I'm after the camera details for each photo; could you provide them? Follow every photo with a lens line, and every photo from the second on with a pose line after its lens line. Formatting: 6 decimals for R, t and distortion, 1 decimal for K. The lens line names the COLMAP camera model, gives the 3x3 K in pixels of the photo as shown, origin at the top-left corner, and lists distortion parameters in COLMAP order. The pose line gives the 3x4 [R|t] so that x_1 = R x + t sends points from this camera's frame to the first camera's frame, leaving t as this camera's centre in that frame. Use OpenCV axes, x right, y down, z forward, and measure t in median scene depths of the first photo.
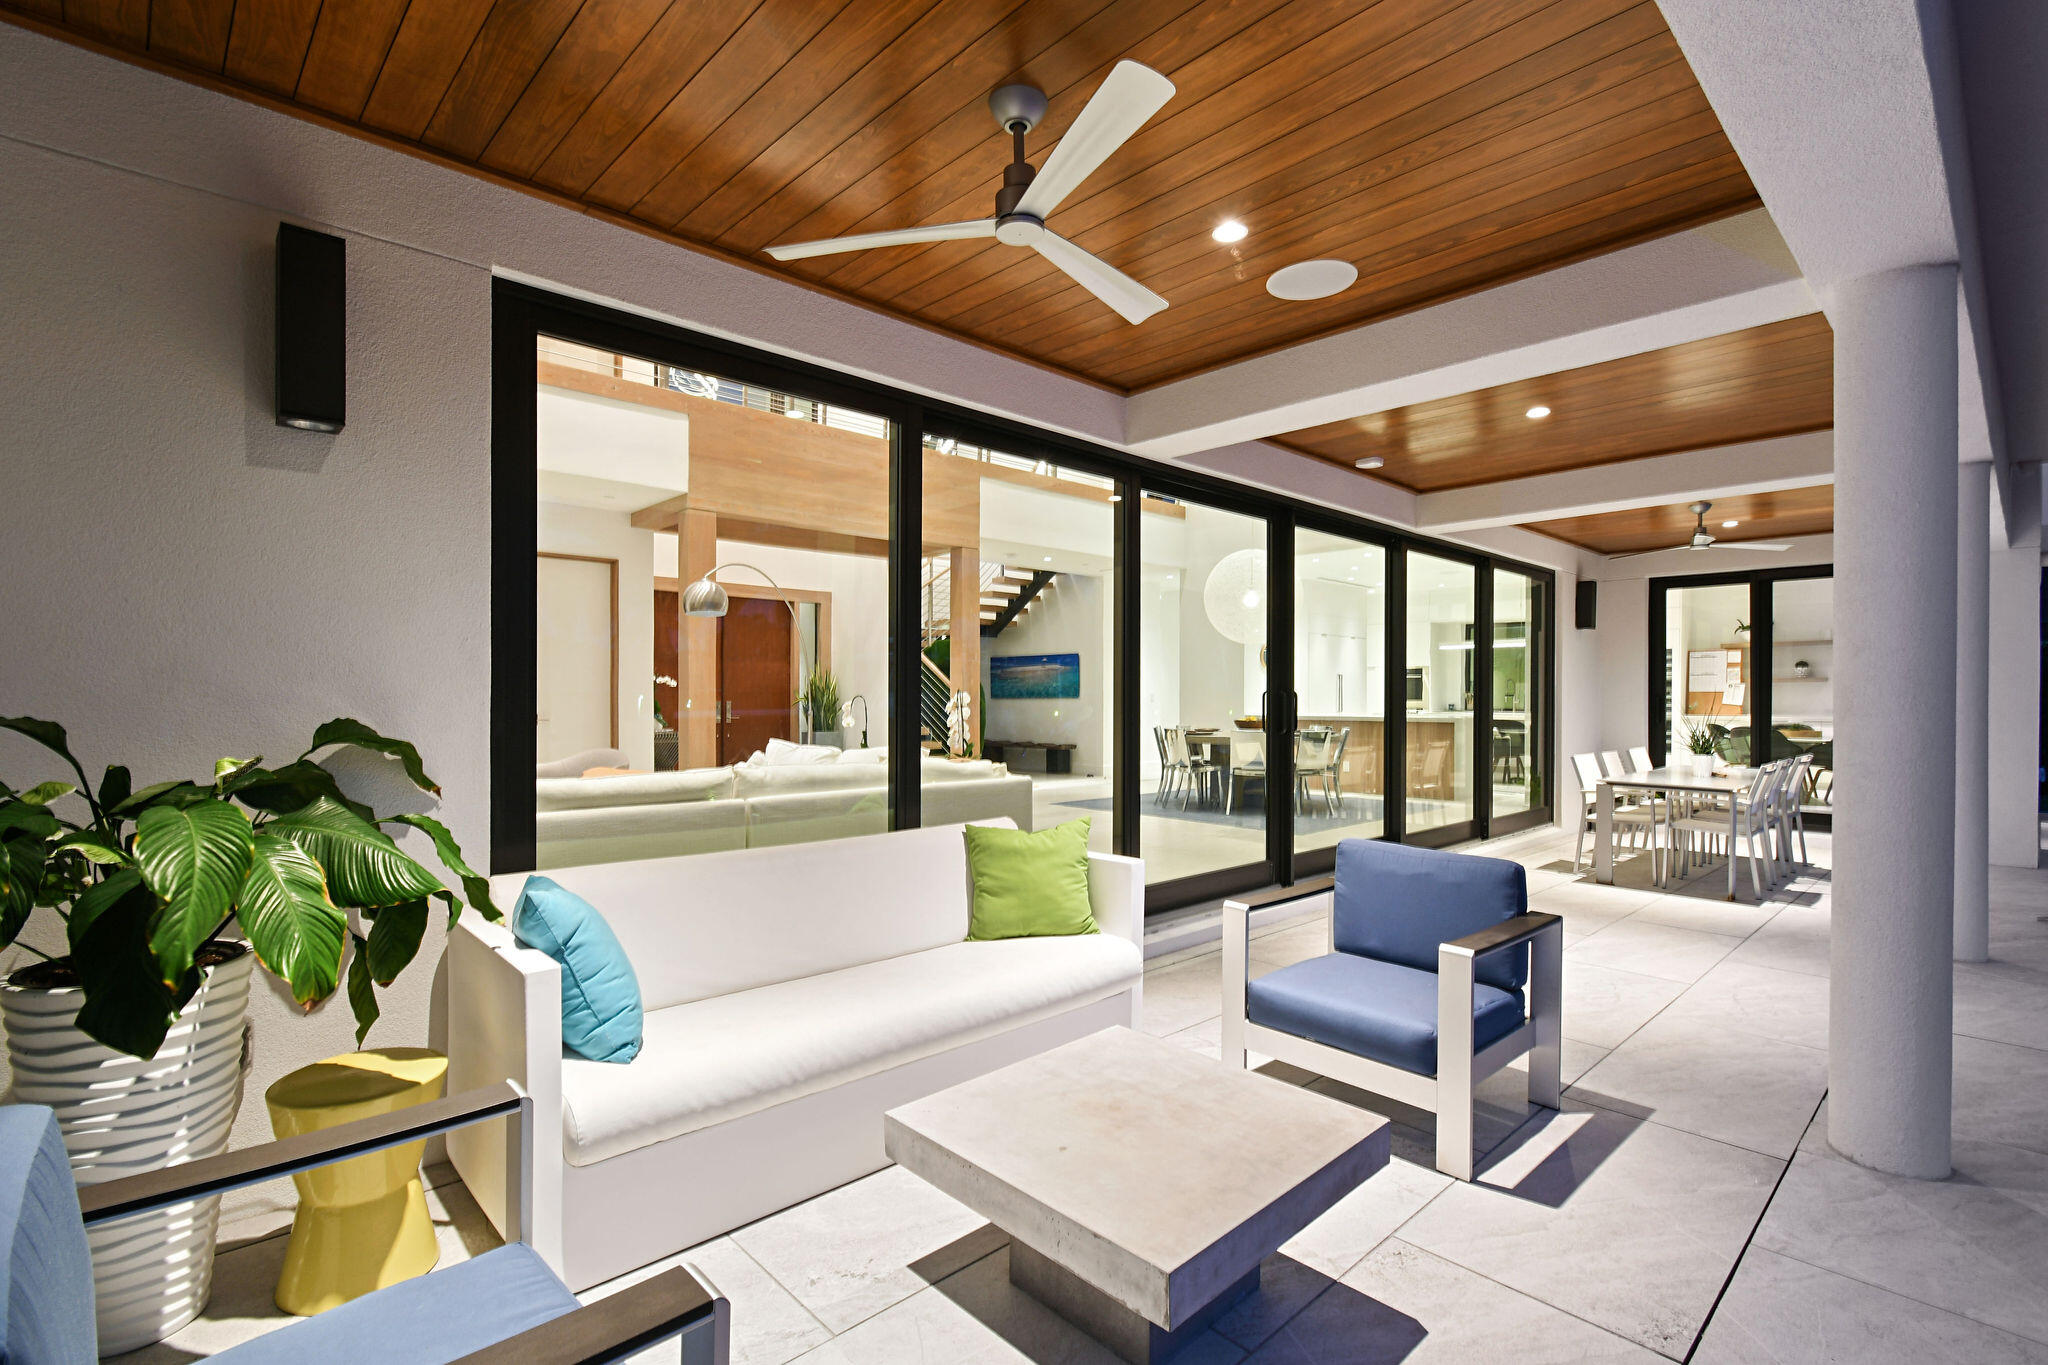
lens RADIAL K [[922.9, 0, 1025.9], [0, 922.9, 693.6], [0, 0, 1]] dist [-0.026593, -0.000196]
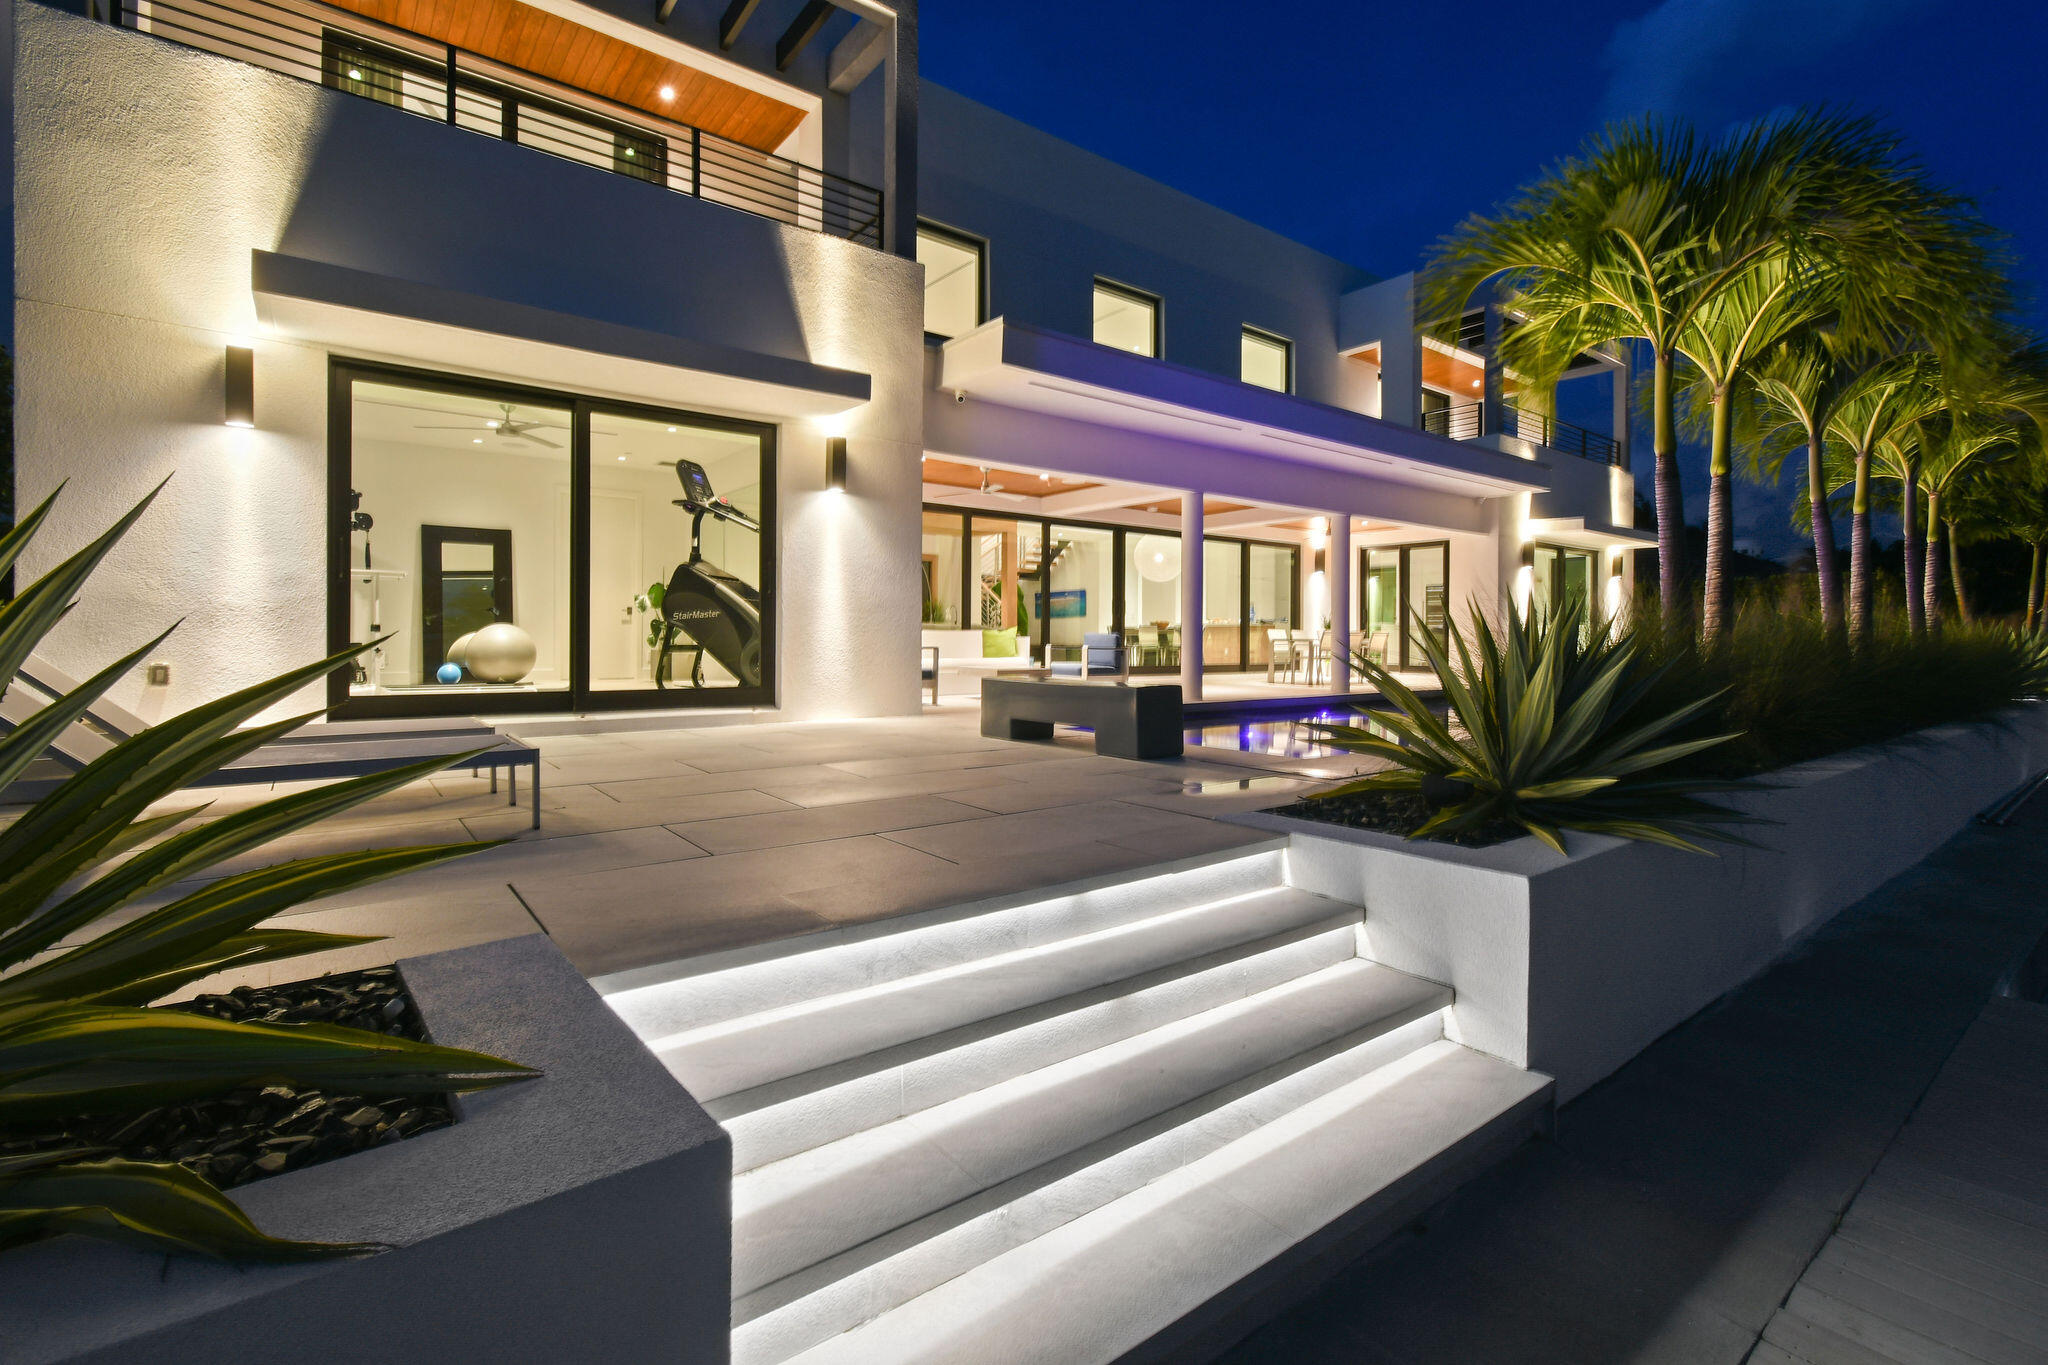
lens RADIAL K [[962.7, 0, 1057.6], [0, 962.7, 643.1], [0, 0, 1]] dist [-0.000185, -0.001190]
pose [[0.997490, 0.000273, -0.070803, 0.267987], [-0.000121, 0.999998, 0.002151, 0.099549], [0.070803, -0.002137, 0.997488, -1.482005]]
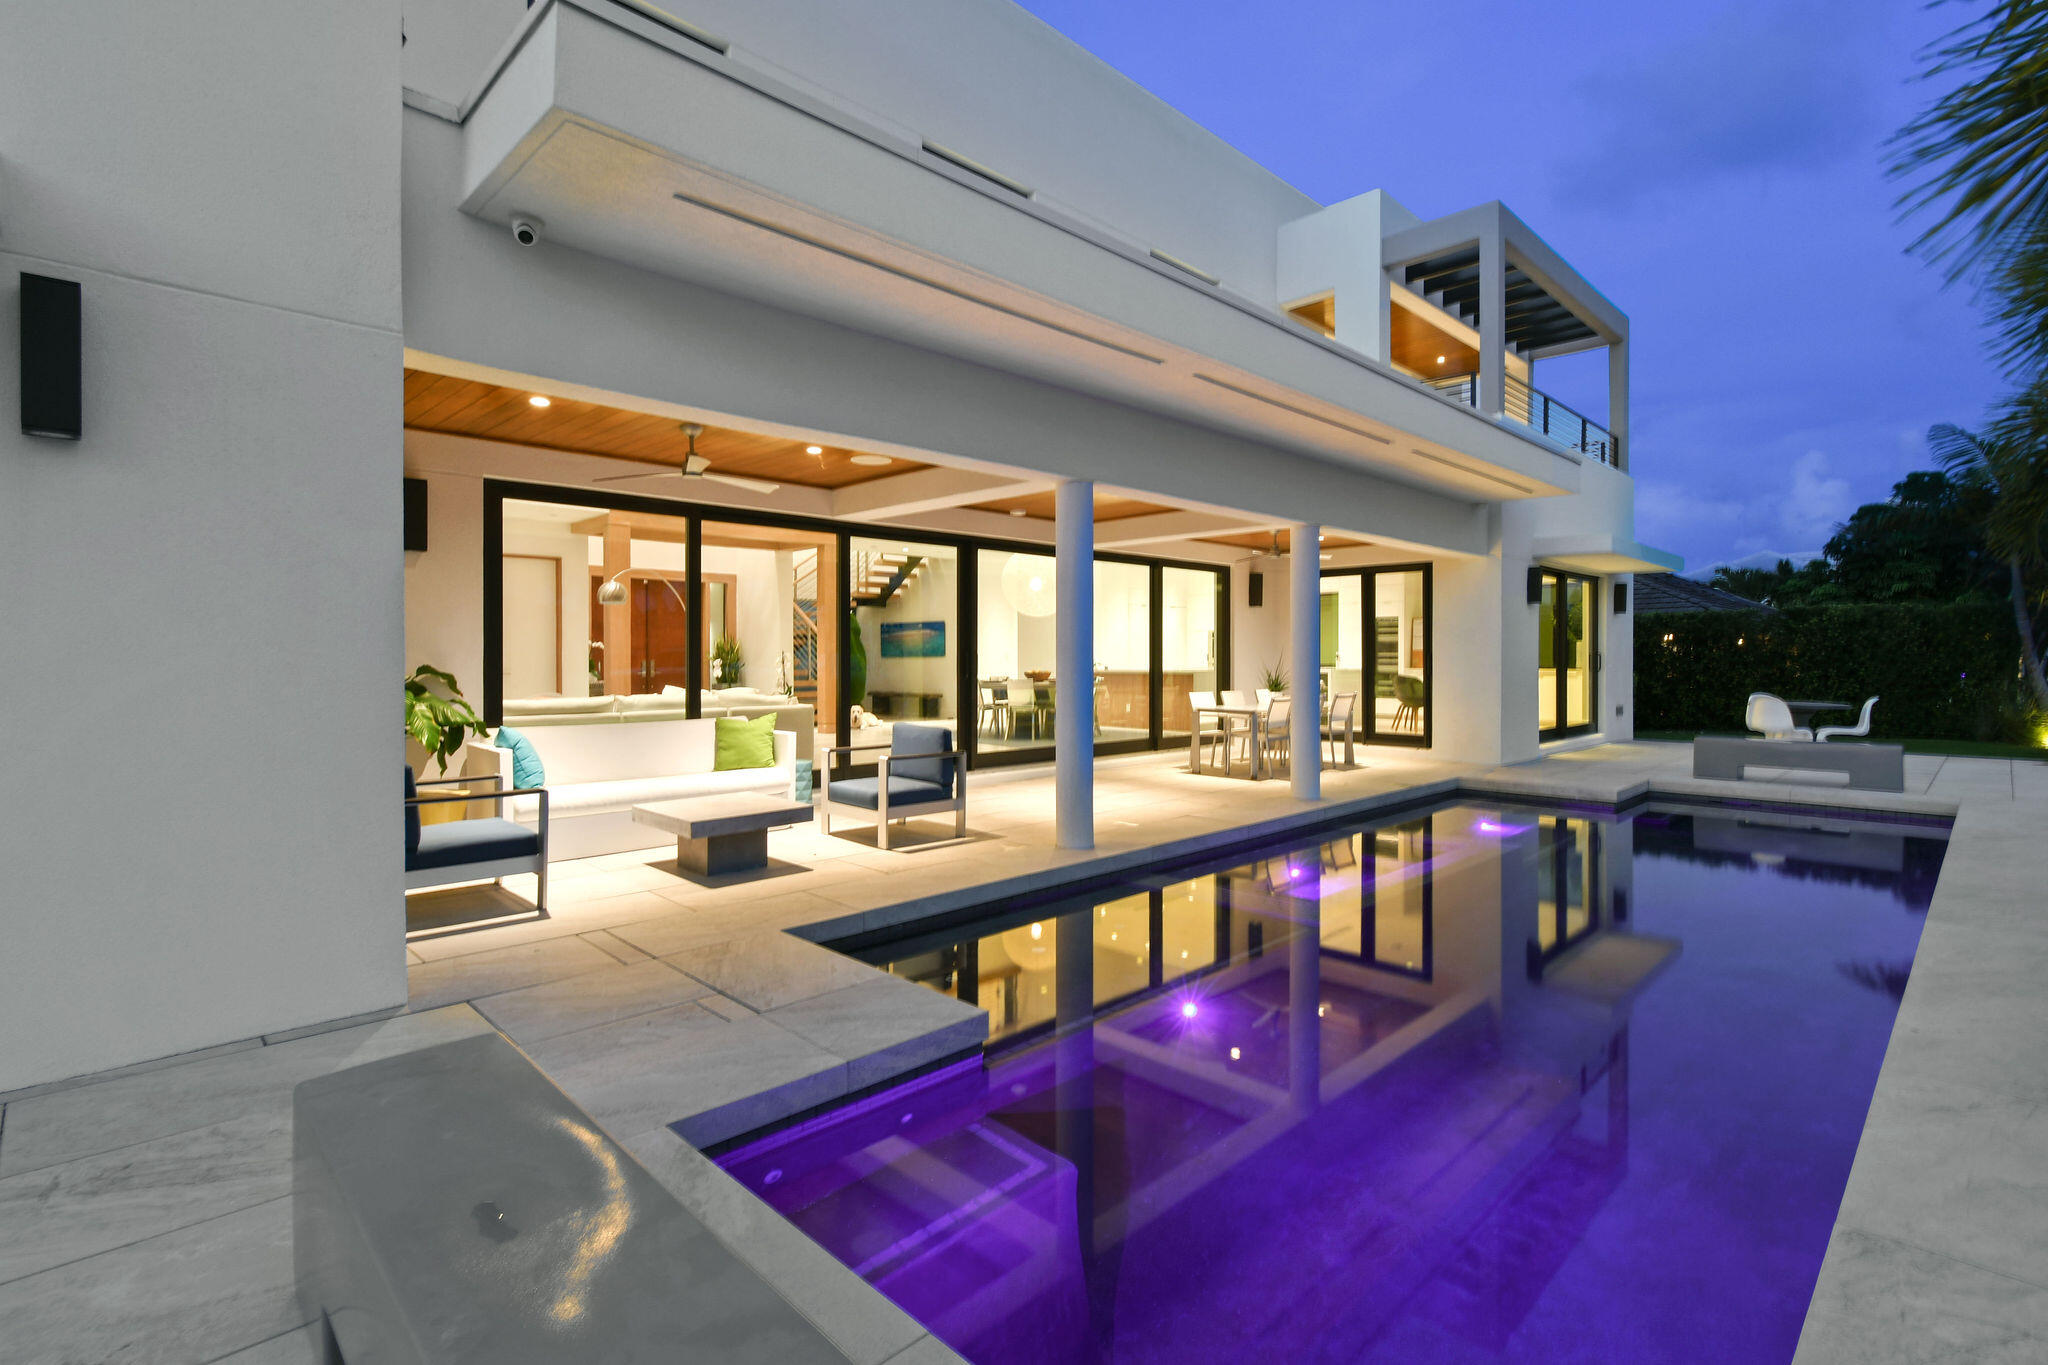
lens RADIAL K [[962.7, 0, 1057.6], [0, 962.7, 643.1], [0, 0, 1]] dist [-0.000185, -0.001190]
pose [[0.999309, -0.002295, 0.037106, 0.338760], [0.002650, 0.999951, -0.009522, -0.001148], [-0.037082, 0.009614, 0.999266, -0.648534]]
